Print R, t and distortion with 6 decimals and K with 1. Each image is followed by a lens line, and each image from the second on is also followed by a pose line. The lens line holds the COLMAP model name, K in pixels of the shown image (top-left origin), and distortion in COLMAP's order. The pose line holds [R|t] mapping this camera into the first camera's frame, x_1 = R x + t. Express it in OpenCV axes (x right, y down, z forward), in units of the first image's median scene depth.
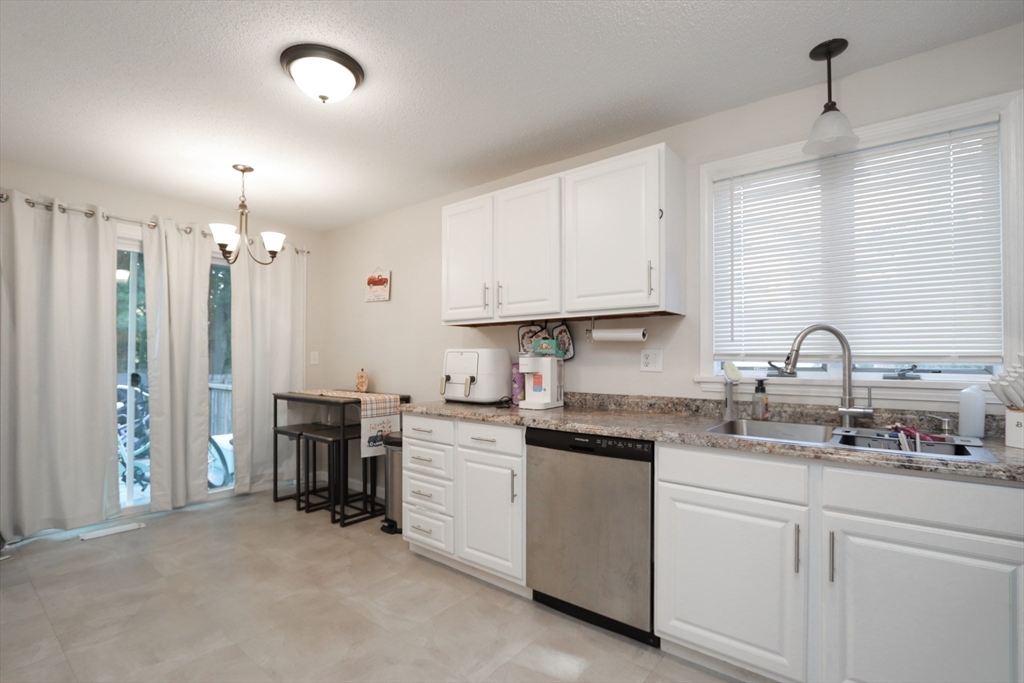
lens RADIAL K [[485.9, 0, 511.7], [0, 485.9, 353.2], [0, 0, 1]] dist [0.001446, 0.000160]
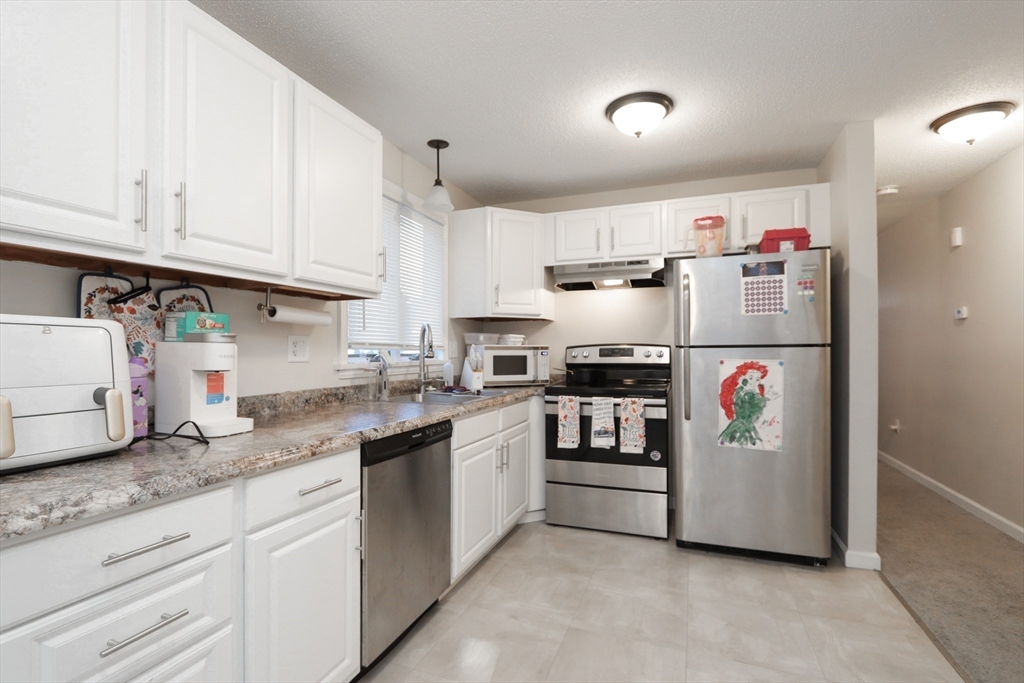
lens RADIAL K [[481.1, 0, 512.0], [0, 481.1, 341.5], [0, 0, 1]] dist [-0.001682, -0.000104]
pose [[-0.309645, 0.016716, 0.950705, -0.637052], [-0.008392, 0.999758, -0.020312, 0.016277], [-0.950815, -0.014268, -0.309430, 0.919837]]
